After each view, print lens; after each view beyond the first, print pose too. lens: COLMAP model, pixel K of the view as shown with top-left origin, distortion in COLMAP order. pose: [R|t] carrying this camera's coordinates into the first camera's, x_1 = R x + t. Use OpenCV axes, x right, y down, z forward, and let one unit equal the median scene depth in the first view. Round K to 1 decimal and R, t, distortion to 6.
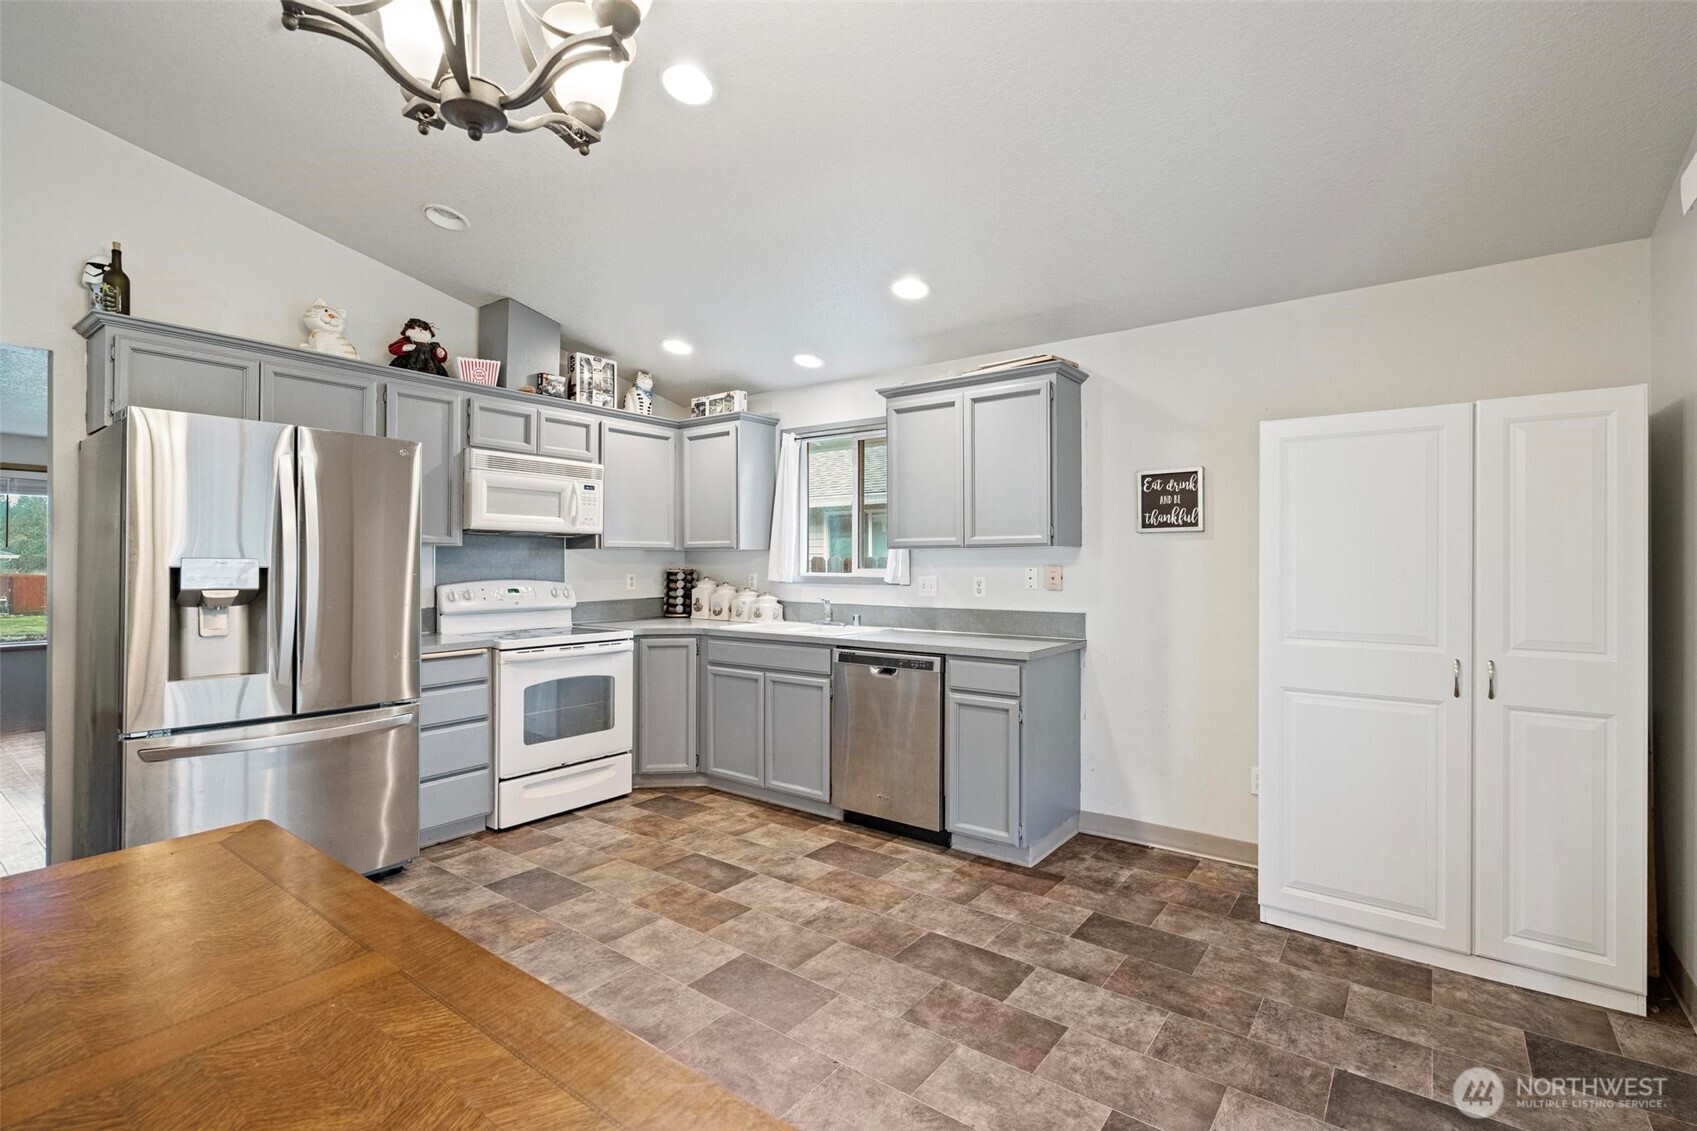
lens RADIAL K [[776.5, 0, 851.8], [0, 776.5, 557.3], [0, 0, 1]] dist [-0.002819, -0.000202]
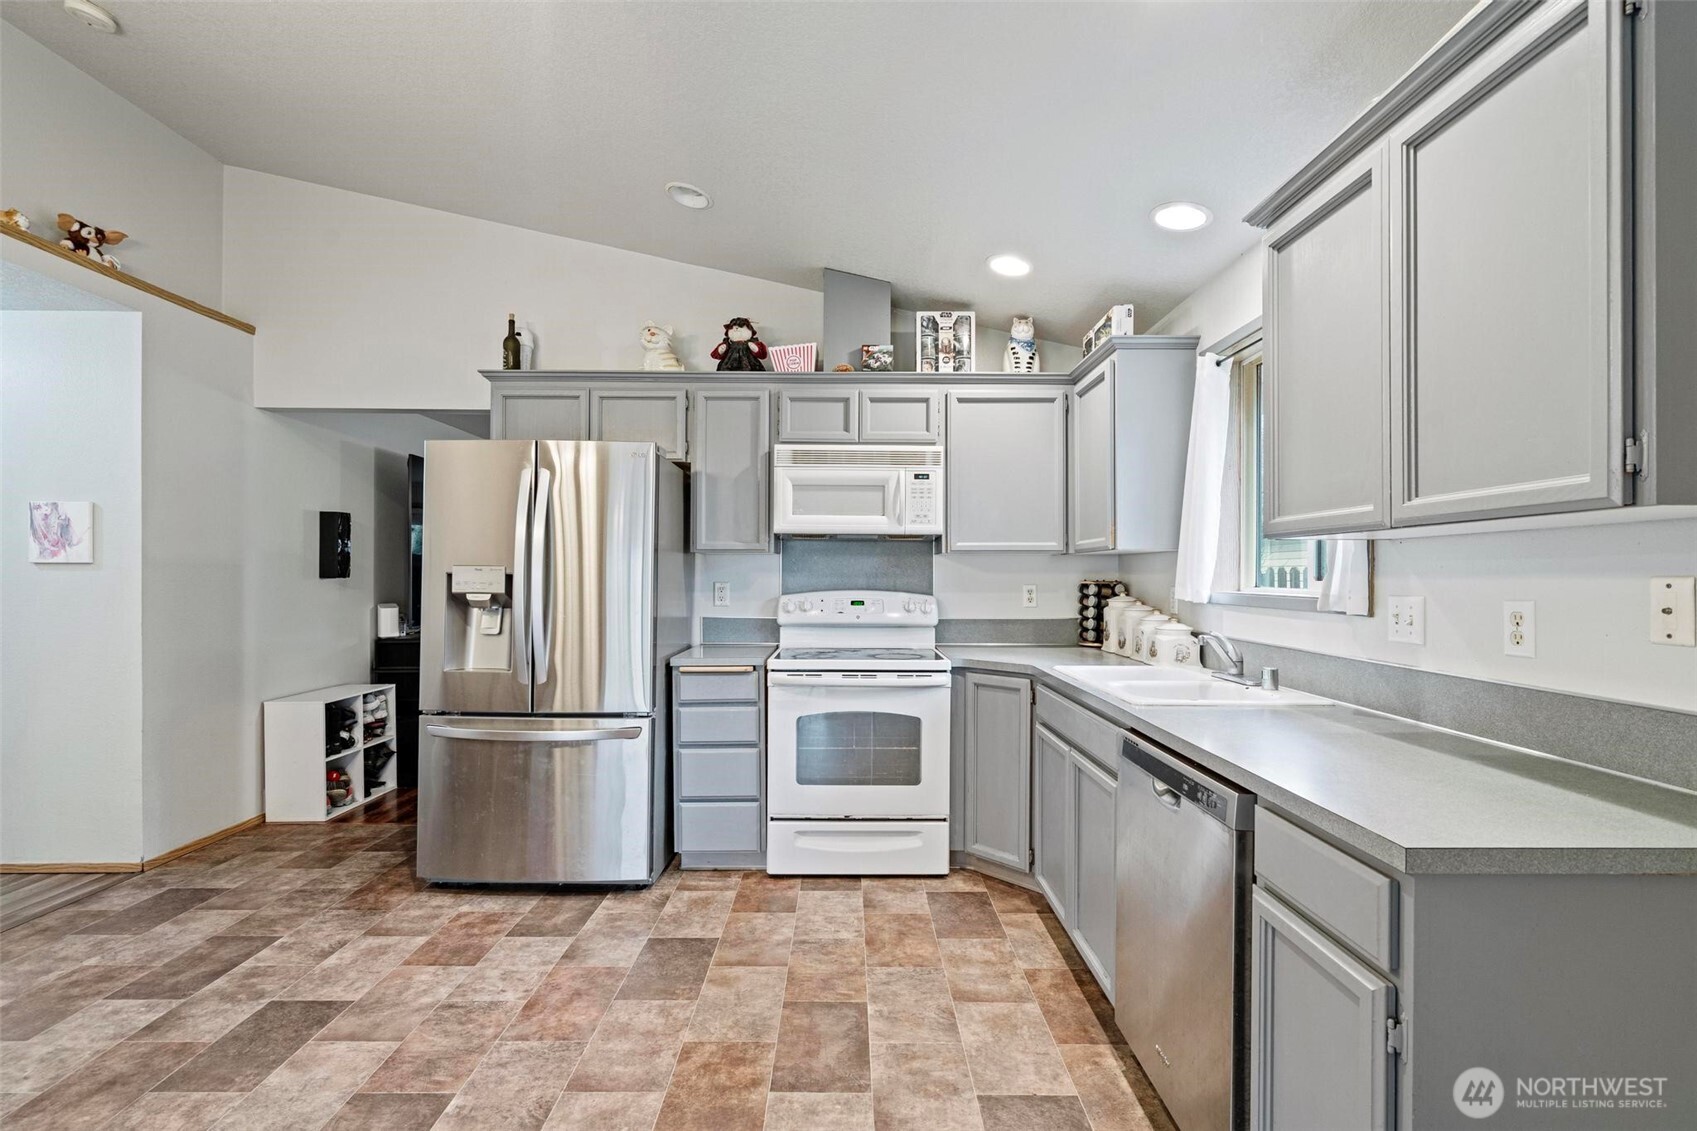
lens RADIAL K [[767.0, 0, 853.3], [0, 767.0, 574.7], [0, 0, 1]] dist [-0.003150, 0.000033]
pose [[0.607434, 0.000753, -0.794370, 0.280924], [0.004388, 0.999981, 0.004303, 0.008464], [0.794358, -0.006099, 0.607419, 0.528284]]
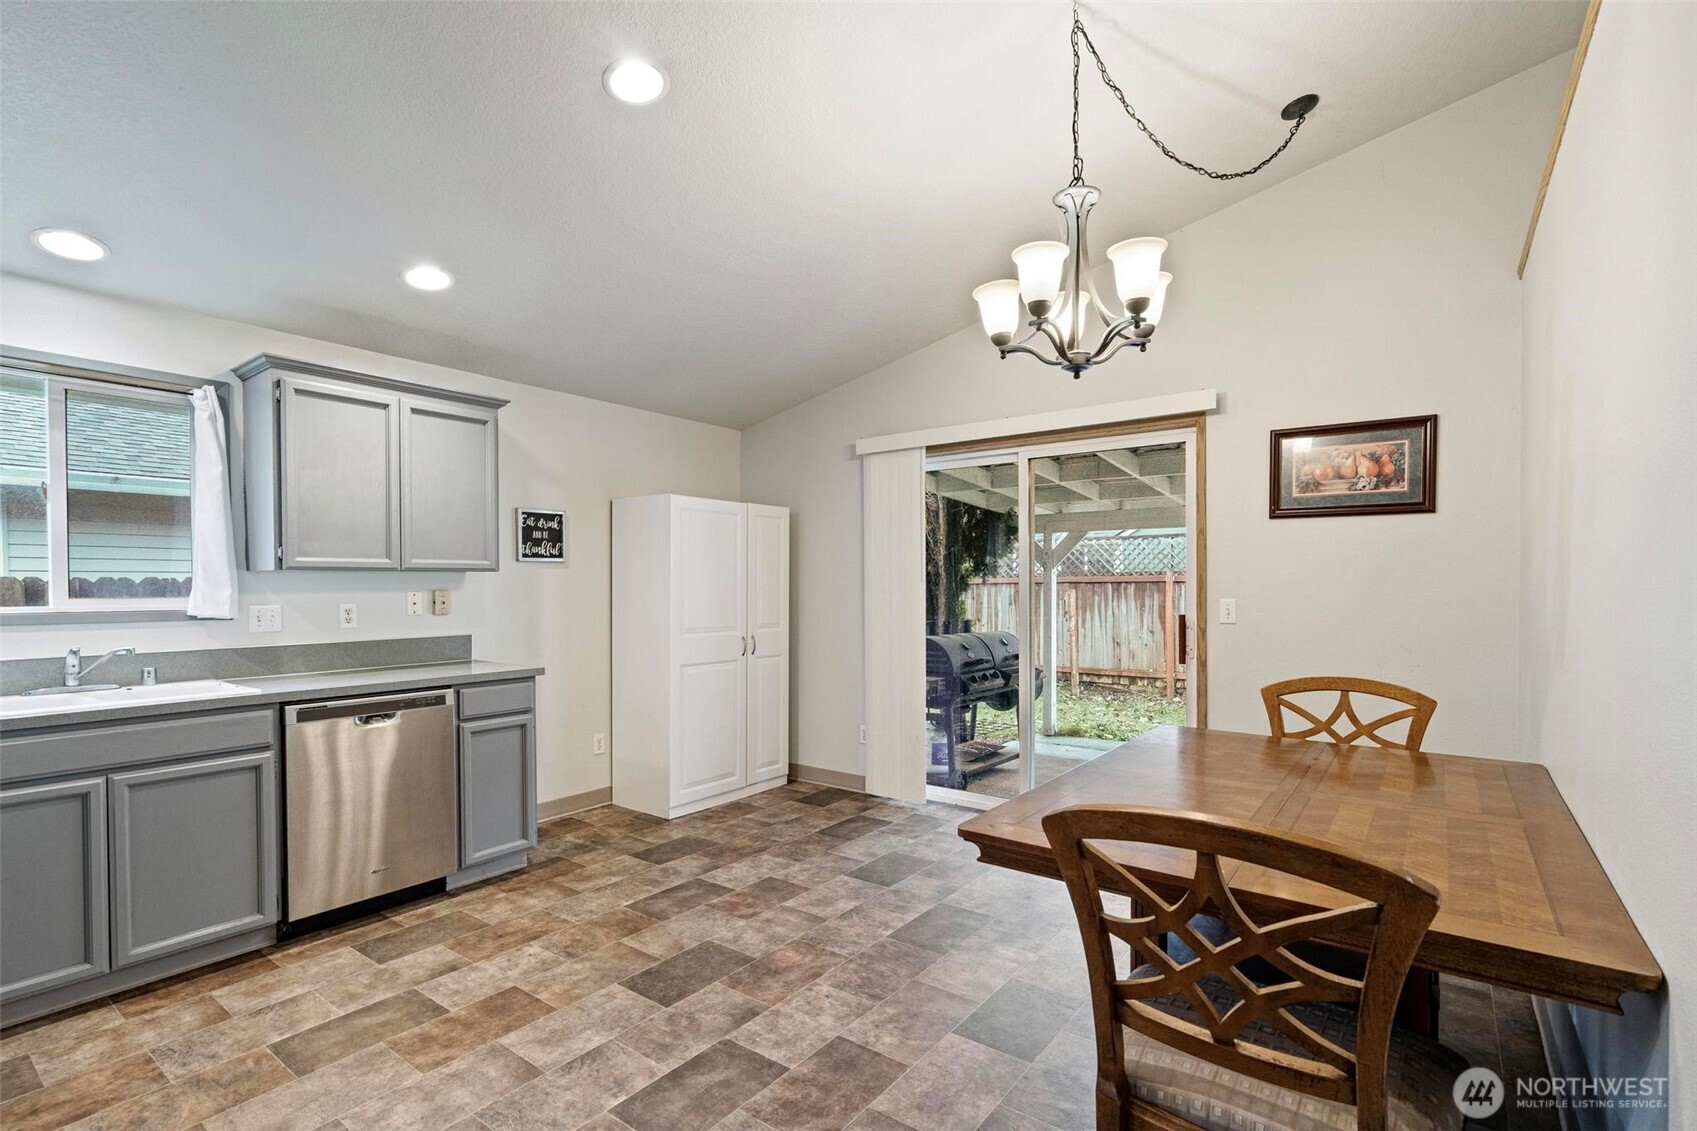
lens RADIAL K [[794.0, 0, 847.8], [0, 794.0, 595.3], [0, 0, 1]] dist [-0.001070, 0.000274]
pose [[0.000579, -0.014008, 0.999902, -0.754262], [-0.003591, 0.999895, 0.014010, 0.001227], [-0.999993, -0.003598, 0.000529, 0.468609]]
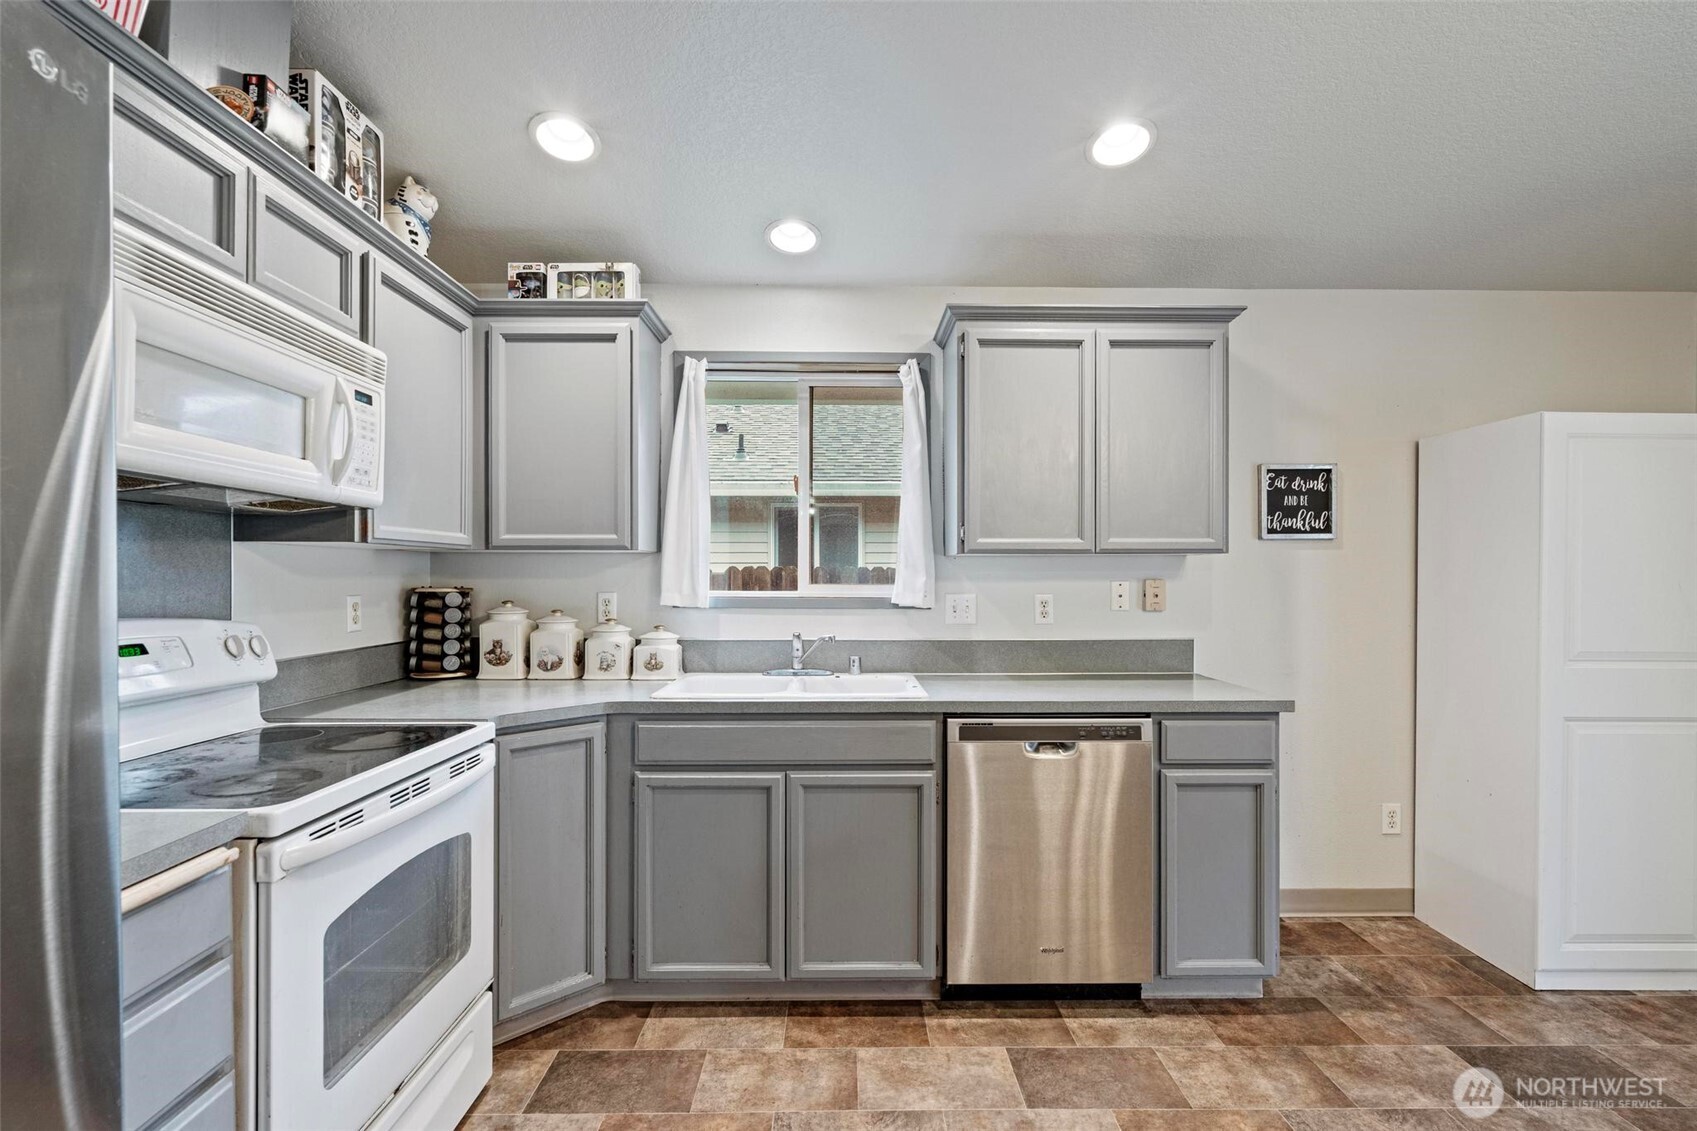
lens RADIAL K [[772.6, 0, 848.3], [0, 772.6, 576.4], [0, 0, 1]] dist [-0.002096, 0.000454]
pose [[0.793162, 0.001161, 0.609010, -0.438934], [-0.005264, 0.999974, 0.004950, 0.005676], [-0.608988, -0.007132, 0.793147, 0.570687]]
